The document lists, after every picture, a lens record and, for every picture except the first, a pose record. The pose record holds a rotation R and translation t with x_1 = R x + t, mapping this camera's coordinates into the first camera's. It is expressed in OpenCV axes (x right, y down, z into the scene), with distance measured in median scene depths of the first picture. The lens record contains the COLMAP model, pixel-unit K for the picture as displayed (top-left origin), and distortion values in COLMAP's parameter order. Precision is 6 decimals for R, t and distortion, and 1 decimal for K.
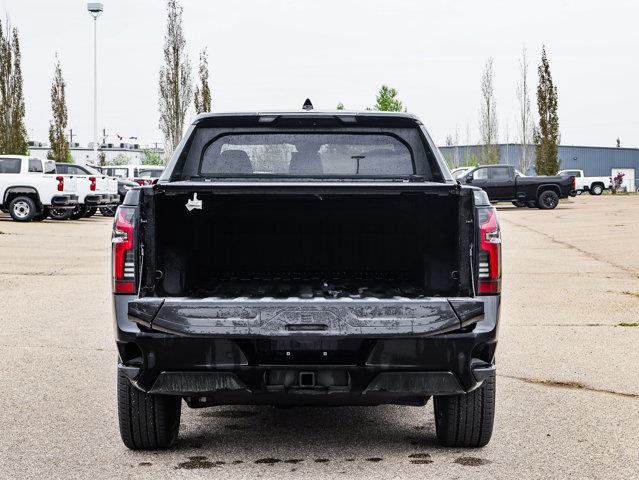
lens RADIAL K [[1418.7, 0, 319.5], [0, 1418.7, 240.0], [0, 0, 1]] dist [0.012463, -0.005049]
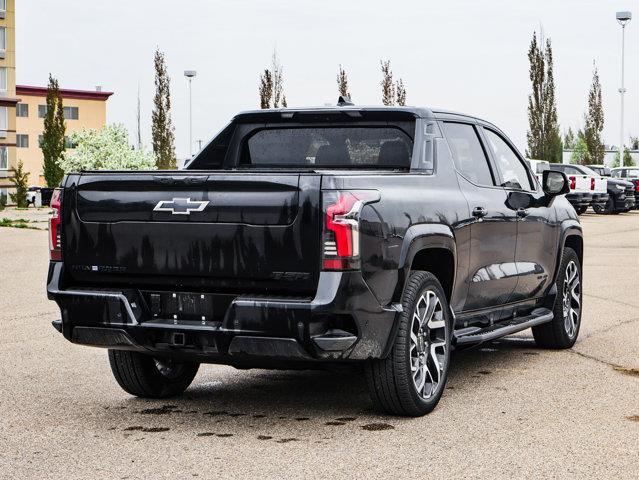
lens RADIAL K [[1340.5, 0, 319.5], [0, 1340.5, 240.0], [0, 0, 1]] dist [0.015800, -0.086225]
pose [[0.912003, 0.020518, -0.409669, 0.401593], [-0.020031, 0.999784, 0.005481, 0.007002], [0.409693, 0.003208, 0.912218, 0.038946]]
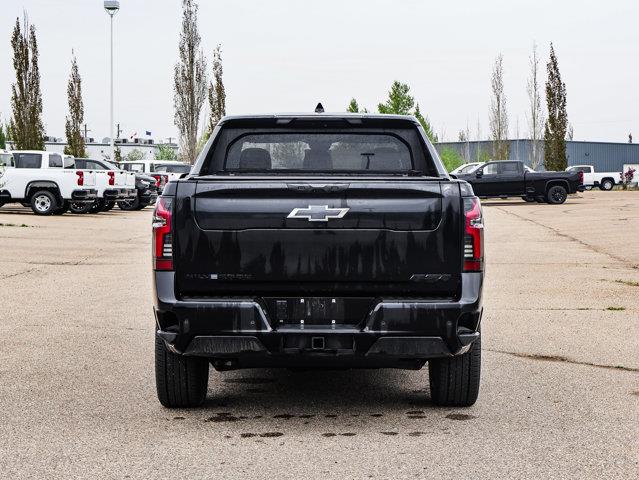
lens RADIAL K [[1418.7, 0, 319.5], [0, 1418.7, 240.0], [0, 0, 1]] dist [0.012463, -0.005049]
pose [[0.999959, 0.001569, -0.008939, 0.002105], [-0.001538, 0.999993, 0.003386, 0.006265], [0.008944, -0.003372, 0.999954, -0.134101]]
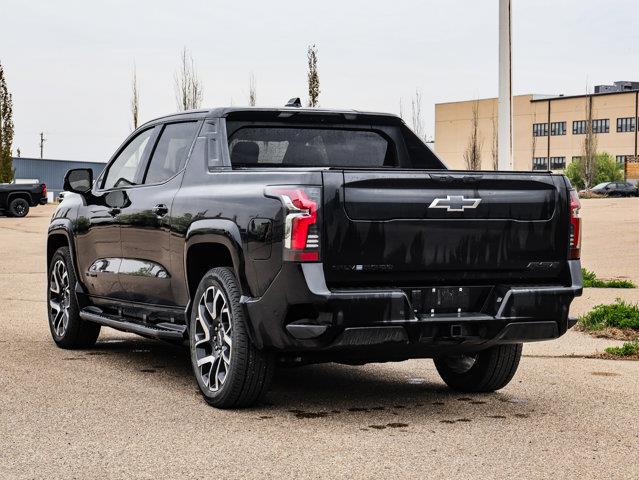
lens RADIAL K [[1446.8, 0, 319.5], [0, 1446.8, 240.0], [0, 0, 1]] dist [0.039206, 0.118650]
pose [[0.910855, -0.005871, 0.412684, -0.461412], [0.009421, 0.999934, -0.006567, 0.020891], [-0.412618, 0.009870, 0.910851, -0.052855]]
